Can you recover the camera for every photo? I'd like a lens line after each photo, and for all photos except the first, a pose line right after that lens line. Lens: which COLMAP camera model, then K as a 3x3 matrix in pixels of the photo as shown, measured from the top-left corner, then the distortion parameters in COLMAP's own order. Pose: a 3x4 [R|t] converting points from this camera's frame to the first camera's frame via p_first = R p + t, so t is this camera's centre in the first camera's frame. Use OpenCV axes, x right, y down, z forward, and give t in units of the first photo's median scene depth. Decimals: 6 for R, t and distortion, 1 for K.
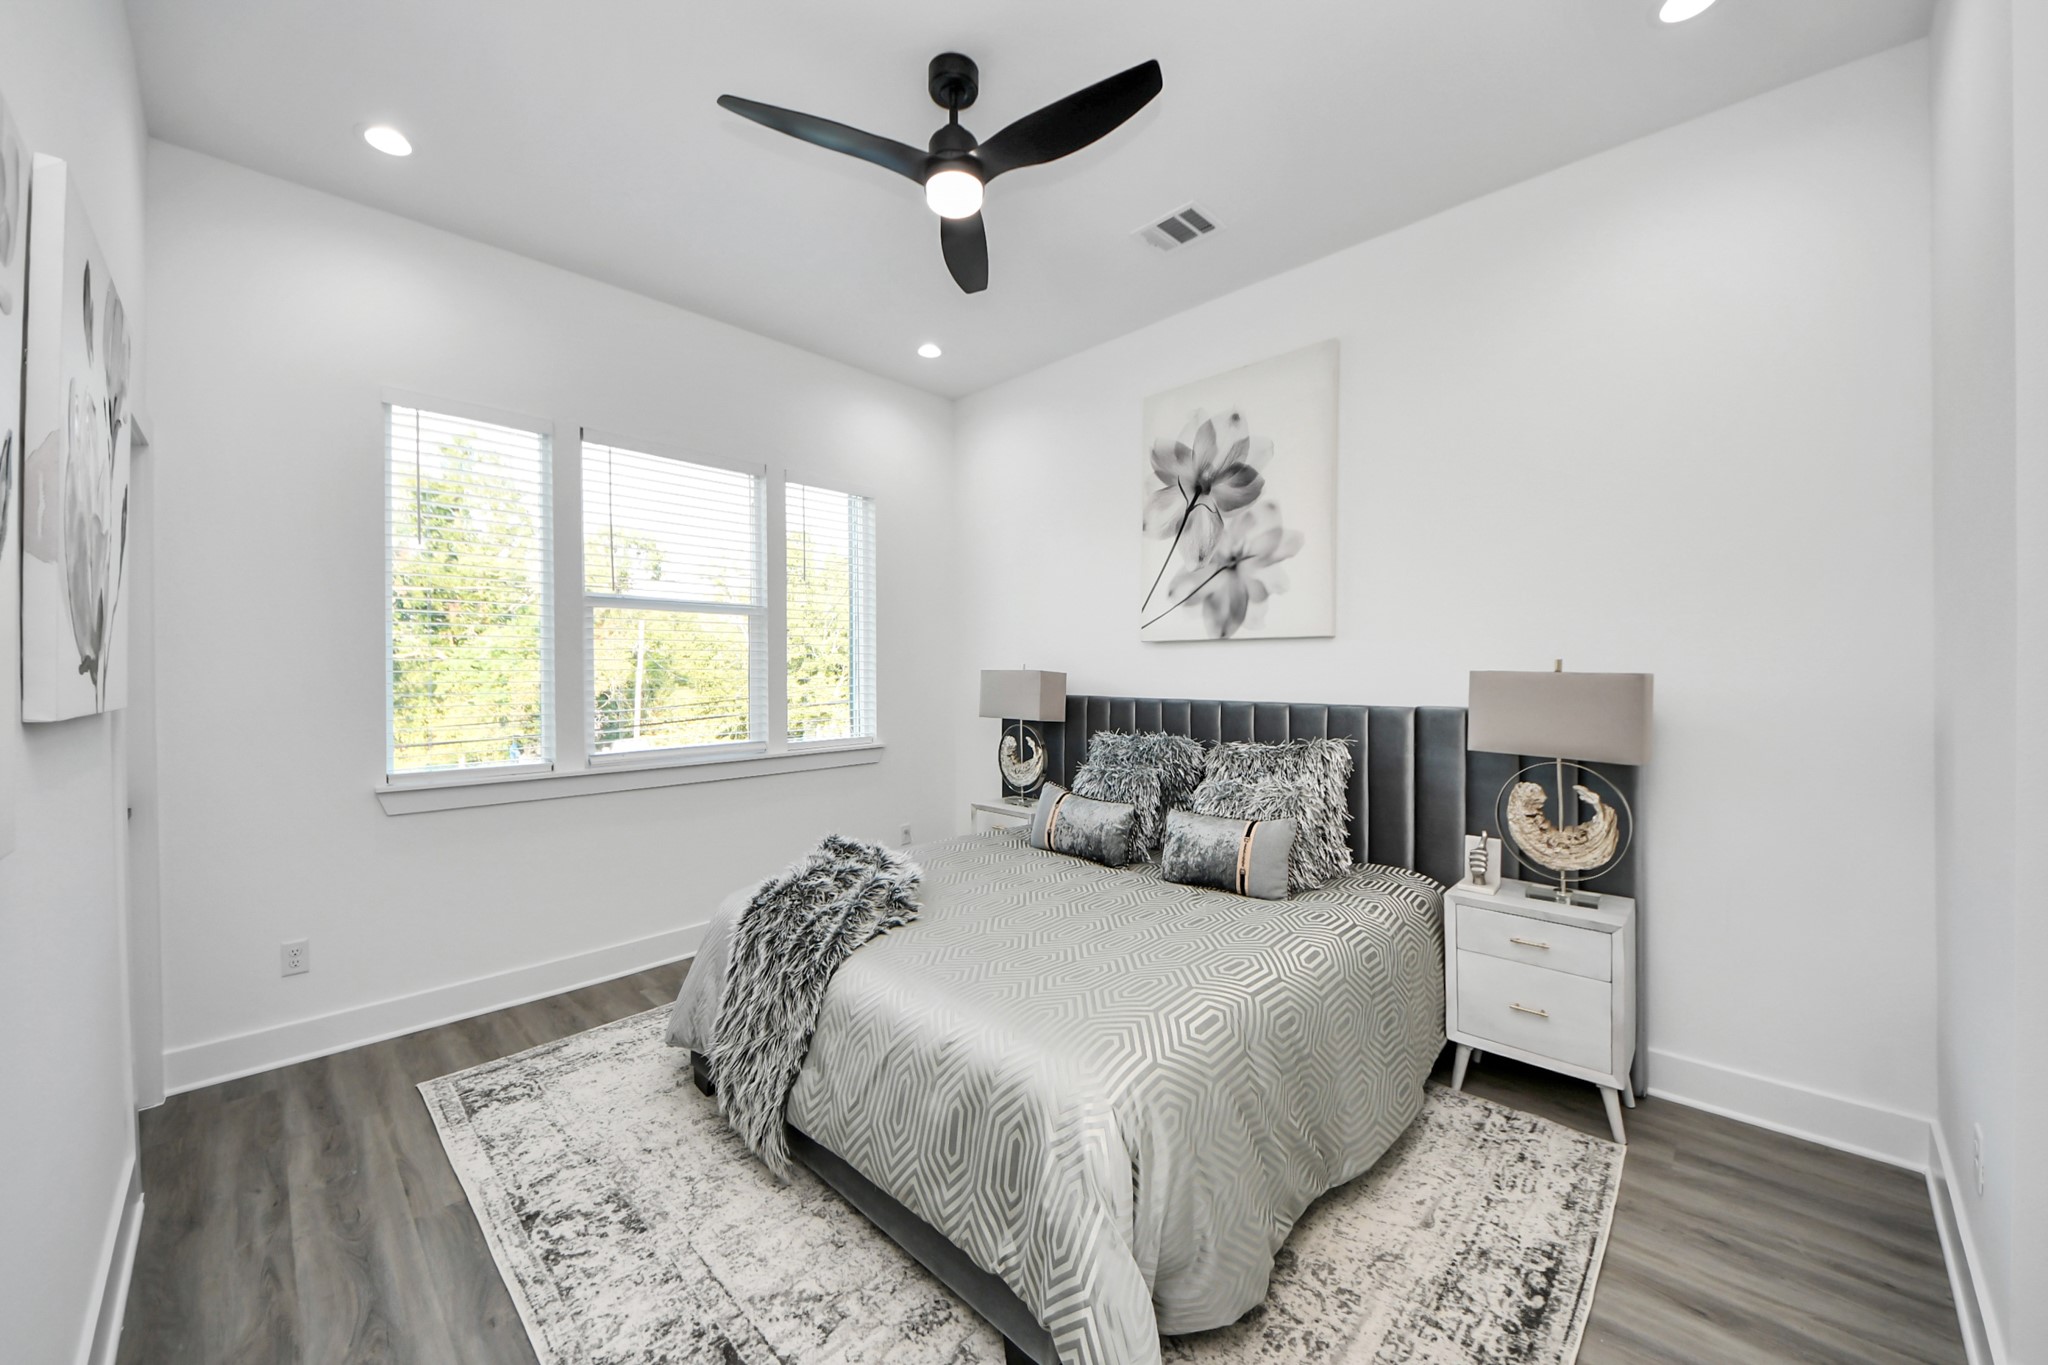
lens RADIAL K [[773.1, 0, 969.6], [0, 773.1, 648.1], [0, 0, 1]] dist [0.031980, -0.000174]
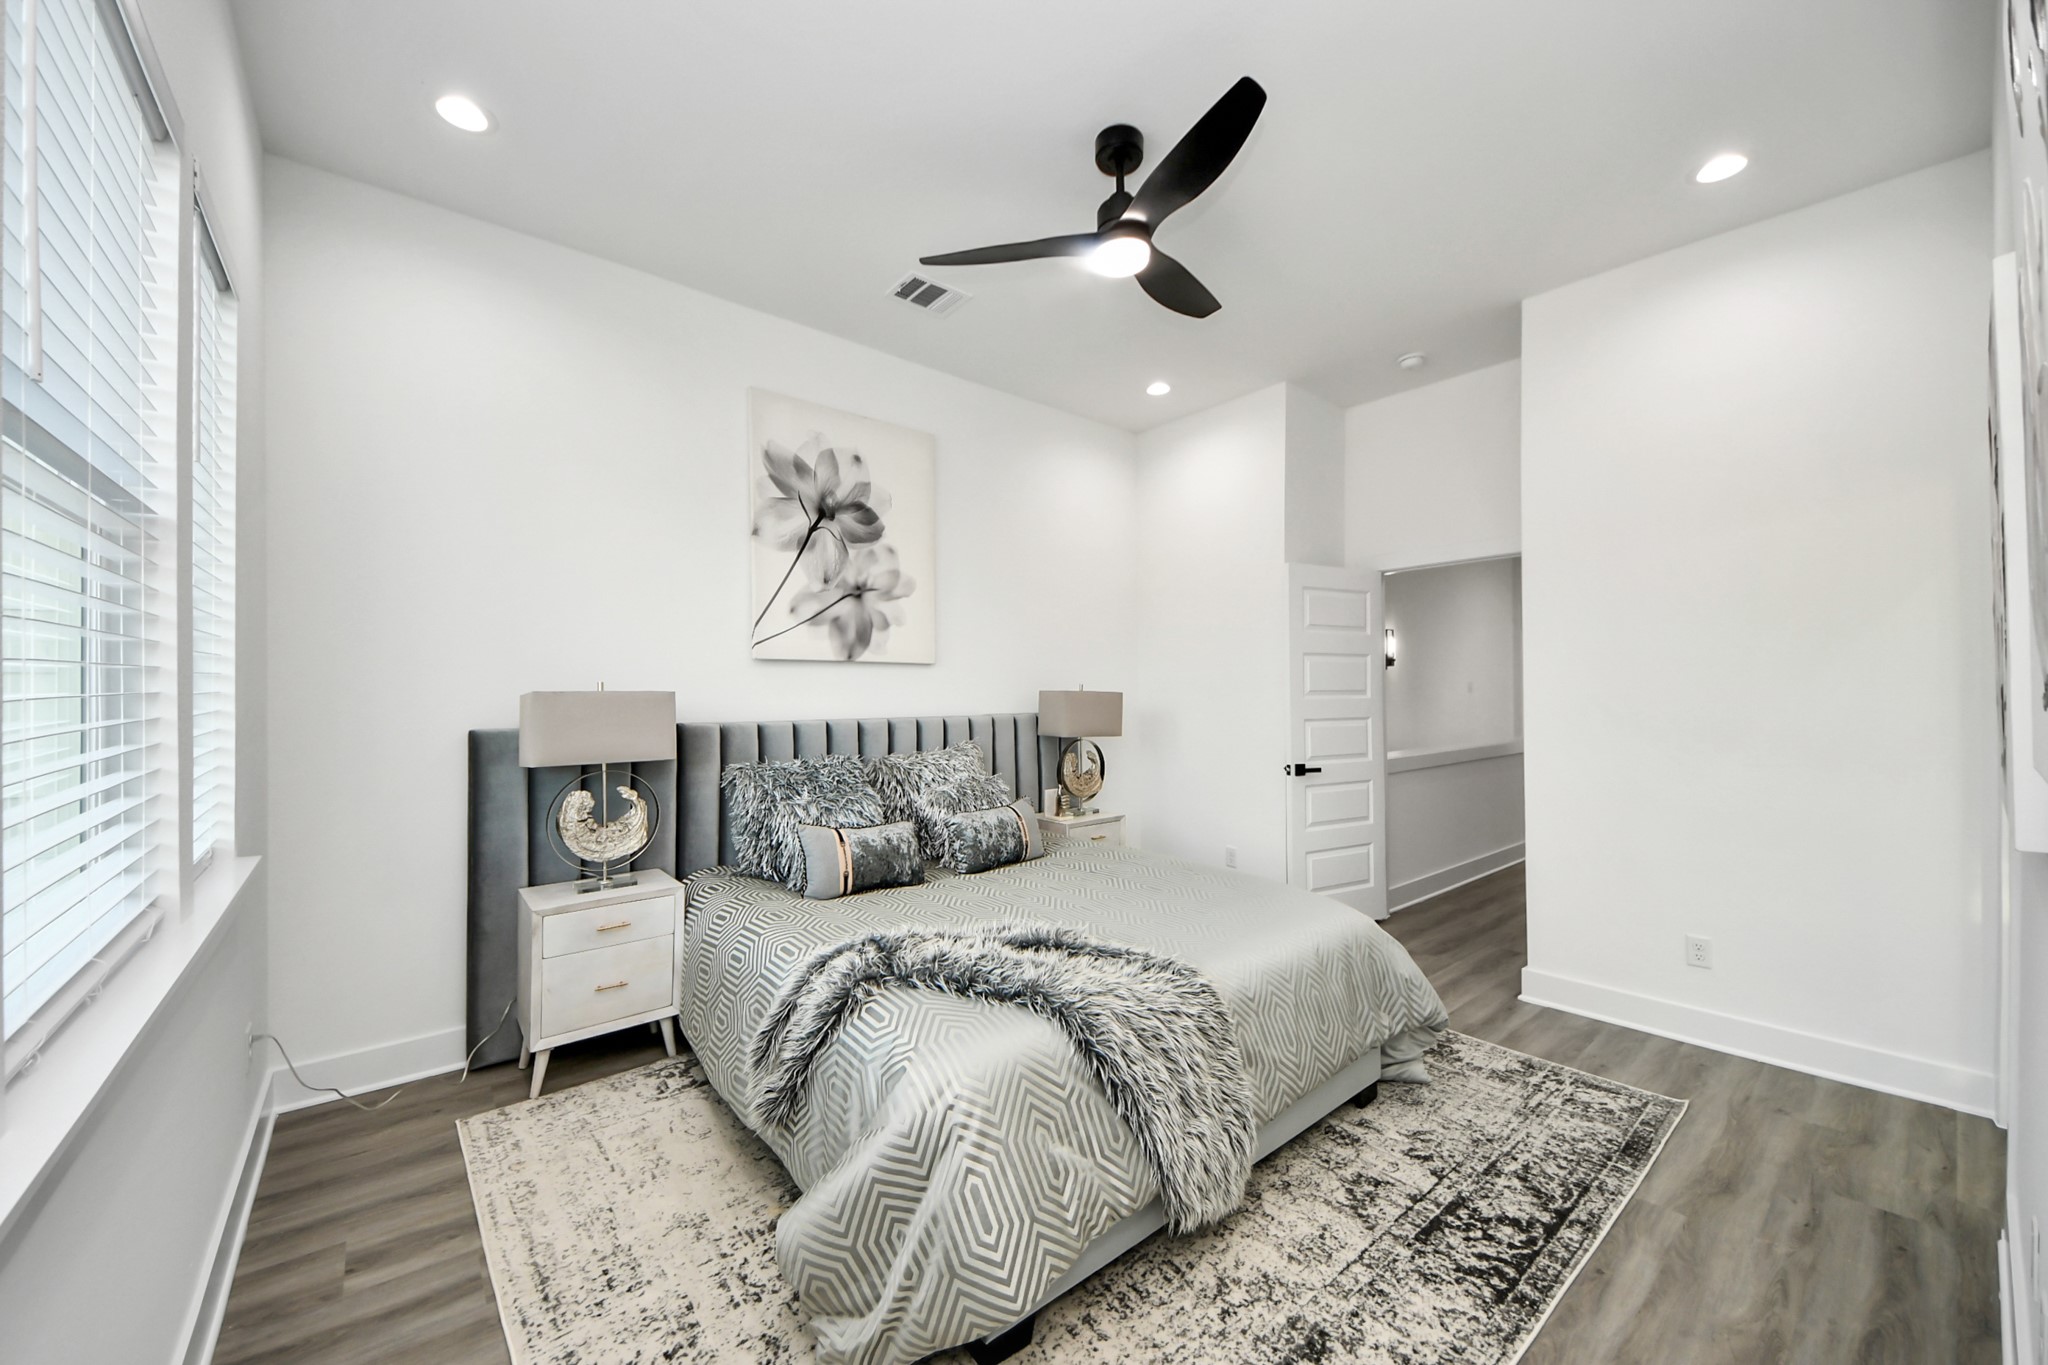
lens RADIAL K [[751.8, 0, 1002.1], [0, 751.8, 681.1], [0, 0, 1]] dist [0.038939, -0.017182]
pose [[0.085153, 0.014982, 0.996255, -0.699105], [-0.030014, 0.999472, -0.012465, 0.023169], [-0.995916, -0.028840, 0.085558, 0.703192]]
